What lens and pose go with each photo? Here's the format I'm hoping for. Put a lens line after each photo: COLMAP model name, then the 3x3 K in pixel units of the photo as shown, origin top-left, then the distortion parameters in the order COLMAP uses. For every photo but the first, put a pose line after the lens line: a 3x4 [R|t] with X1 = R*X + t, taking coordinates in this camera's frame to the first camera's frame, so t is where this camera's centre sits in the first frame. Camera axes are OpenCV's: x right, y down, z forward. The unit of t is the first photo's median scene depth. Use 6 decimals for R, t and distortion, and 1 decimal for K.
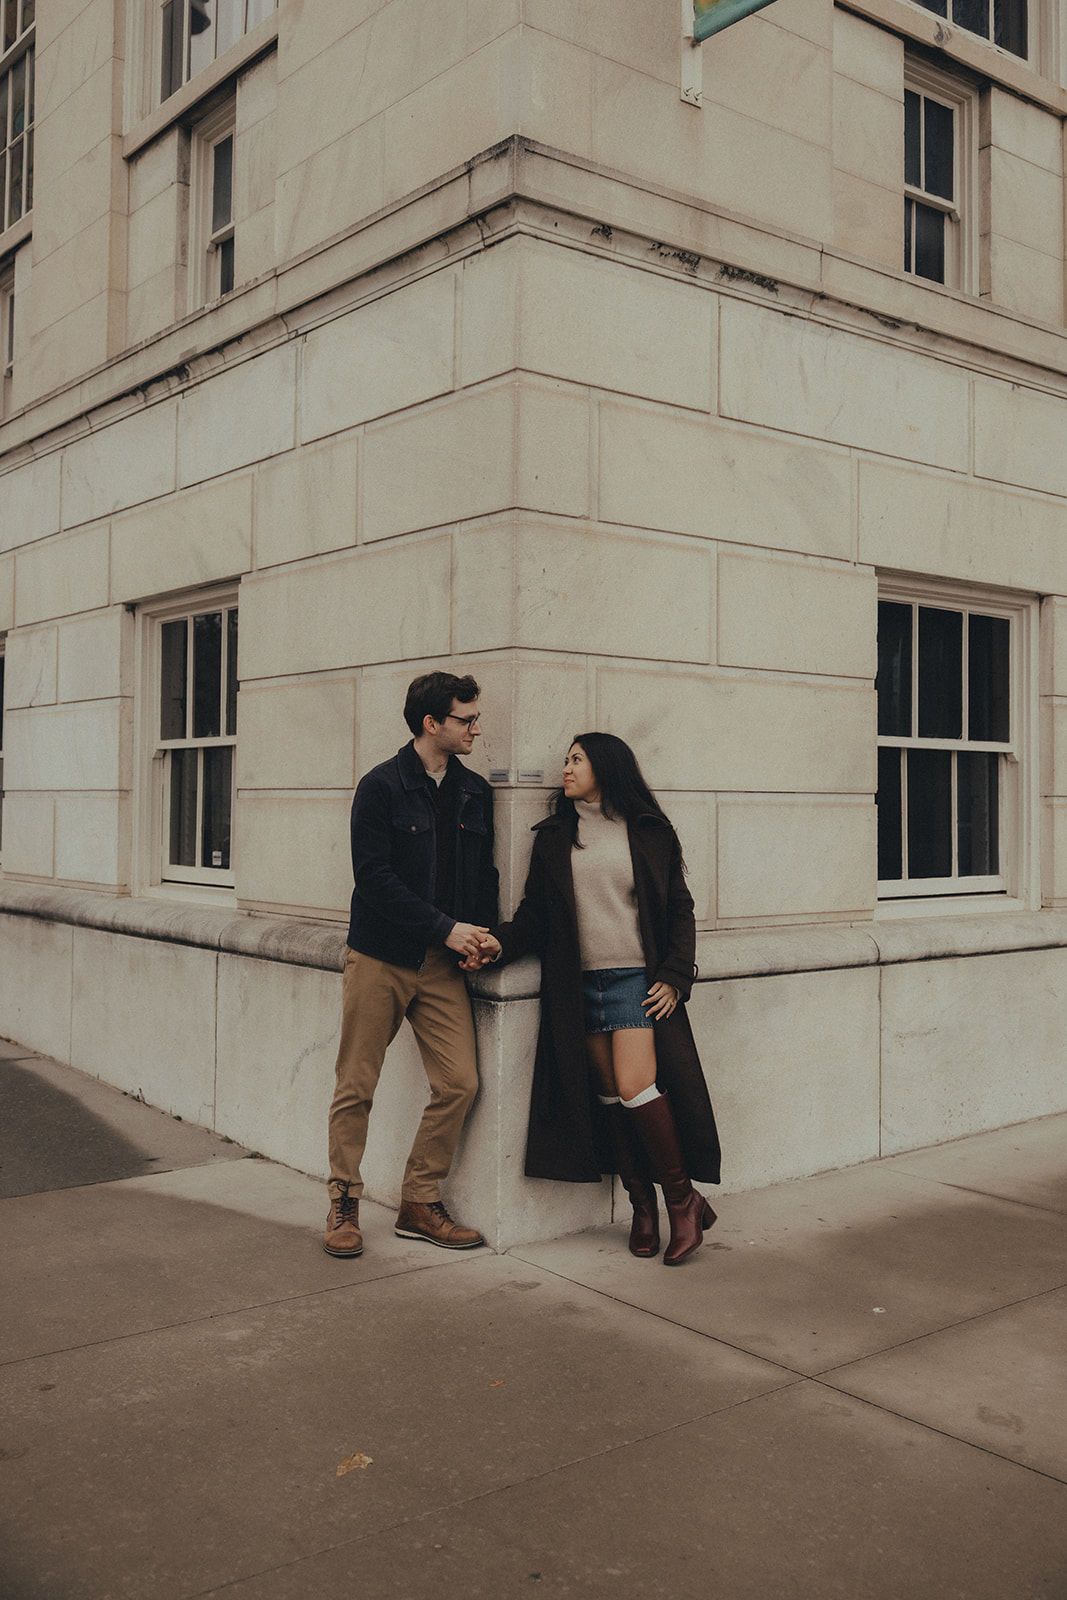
lens RADIAL K [[1506.4, 0, 533.5], [0, 1506.4, 800.0], [0, 0, 1]] dist [-0.005102, 0.010233]
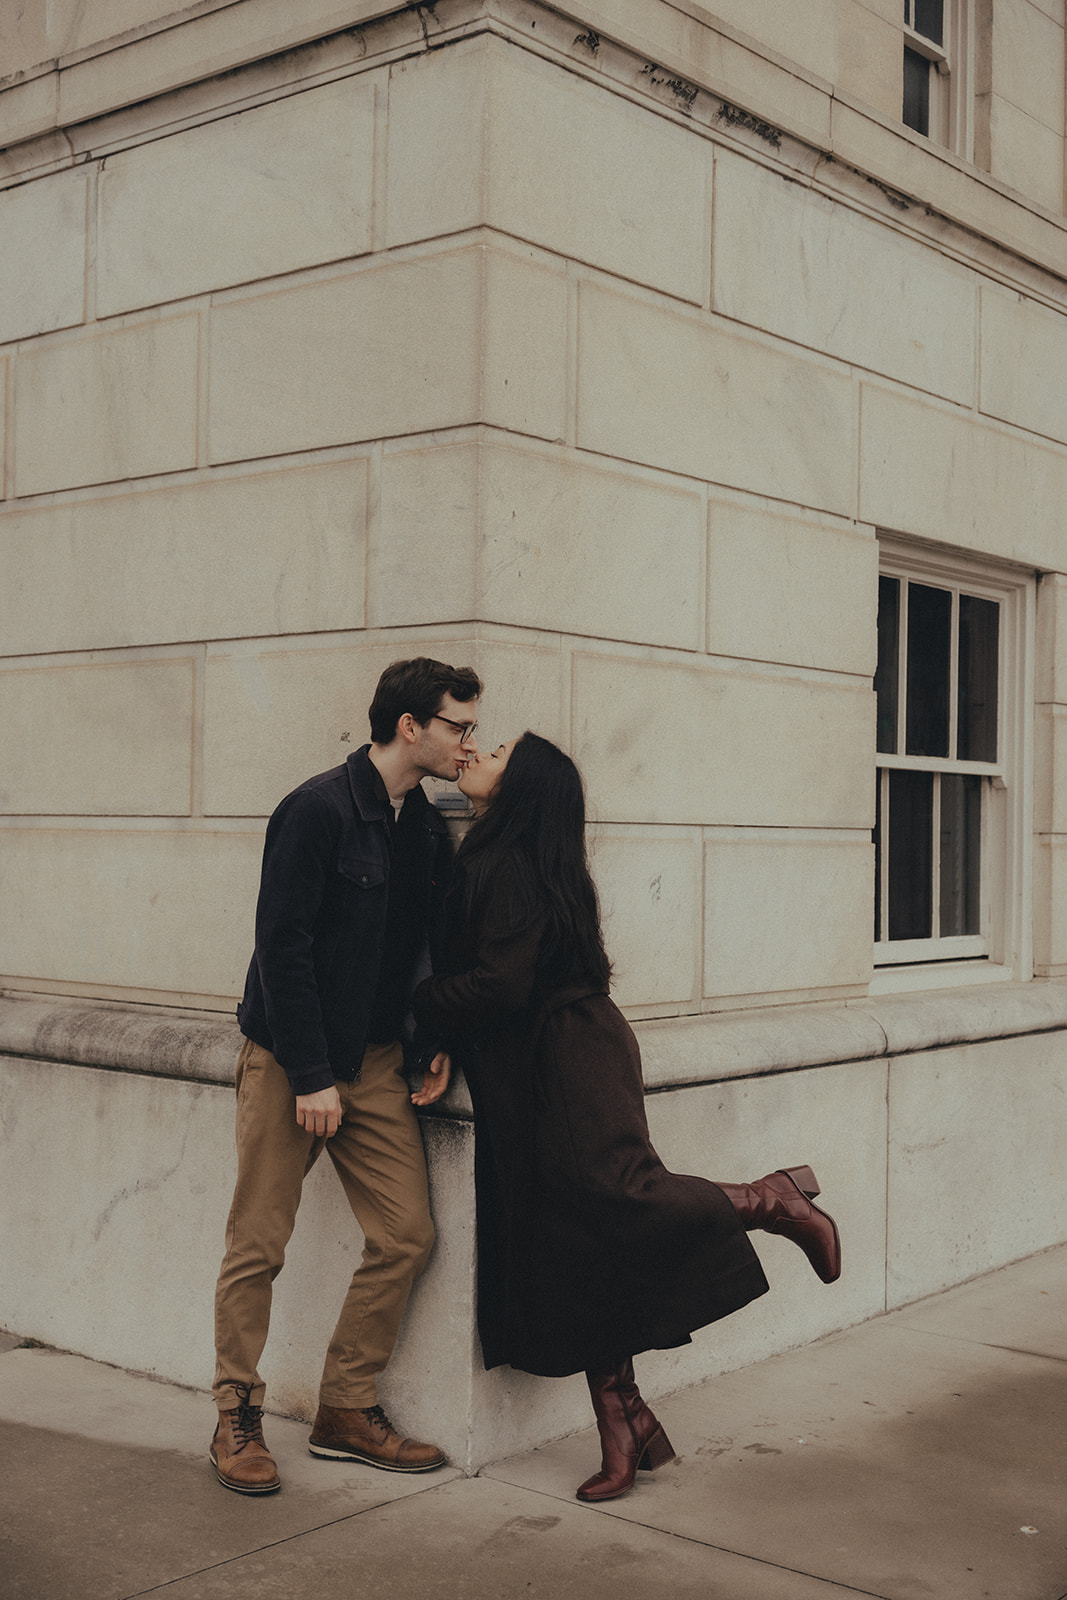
lens RADIAL K [[1973.6, 0, 528.0], [0, 1973.6, 860.4], [0, 0, 1]] dist [0.016681, -0.009353]
pose [[0.981447, 0.004976, 0.191671, -0.142079], [-0.008110, 0.999846, 0.015571, -0.002706], [-0.191564, -0.016837, 0.981336, 0.068938]]
